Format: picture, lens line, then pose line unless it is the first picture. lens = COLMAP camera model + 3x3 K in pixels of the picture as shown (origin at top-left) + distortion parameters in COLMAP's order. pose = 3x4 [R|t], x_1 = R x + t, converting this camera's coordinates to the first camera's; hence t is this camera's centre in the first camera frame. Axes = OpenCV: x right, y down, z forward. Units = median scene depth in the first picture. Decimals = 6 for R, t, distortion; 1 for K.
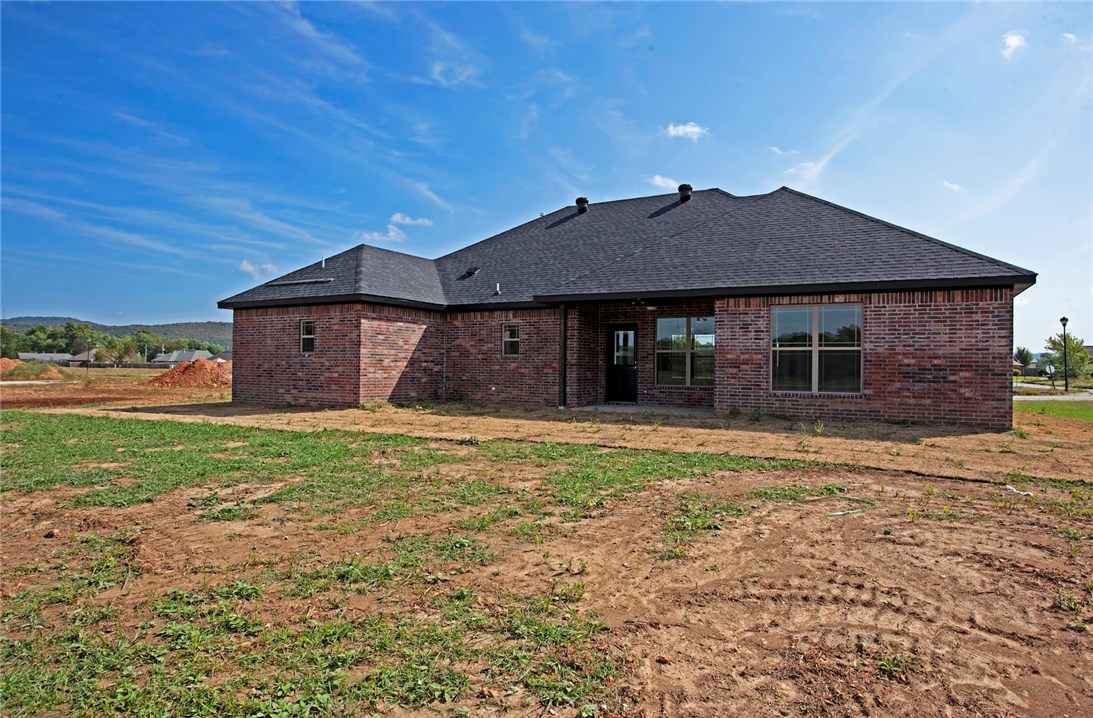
lens RADIAL K [[688.1, 0, 546.5], [0, 688.1, 359.0], [0, 0, 1]] dist [-0.032774, -0.000146]
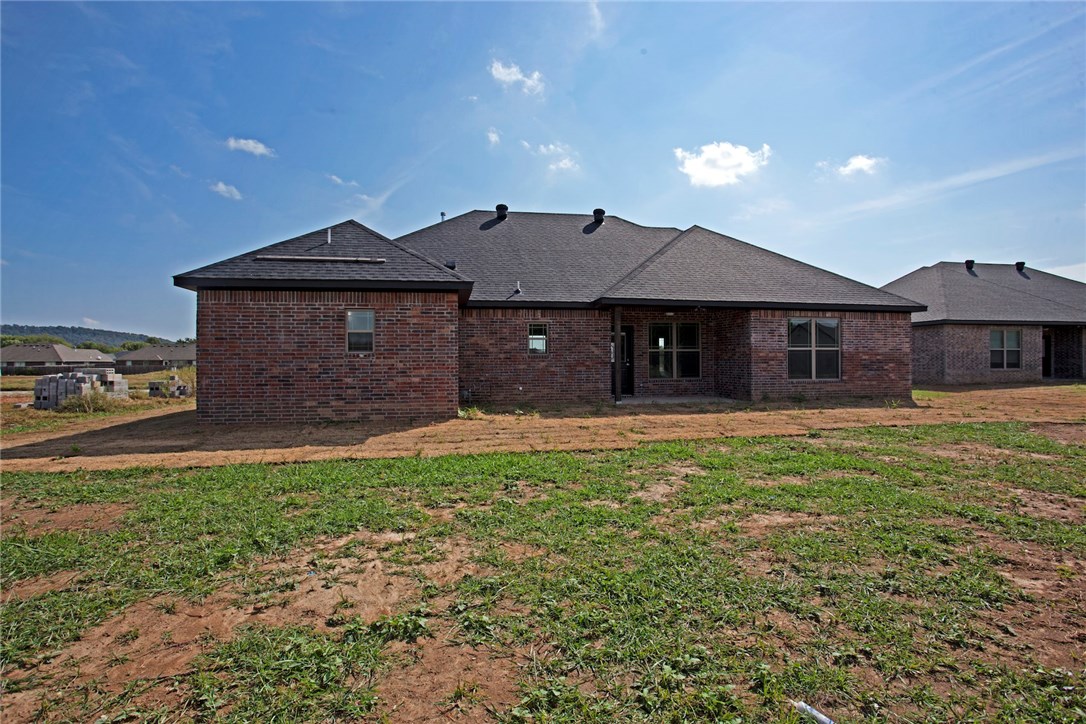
lens RADIAL K [[574.8, 0, 543.0], [0, 574.8, 362.0], [0, 0, 1]] dist [-0.076811, 0.035971]
pose [[0.747592, -0.013459, 0.664021, -0.602474], [0.006453, 0.999895, 0.013001, -0.004960], [-0.664127, -0.005434, 0.747600, 0.371144]]
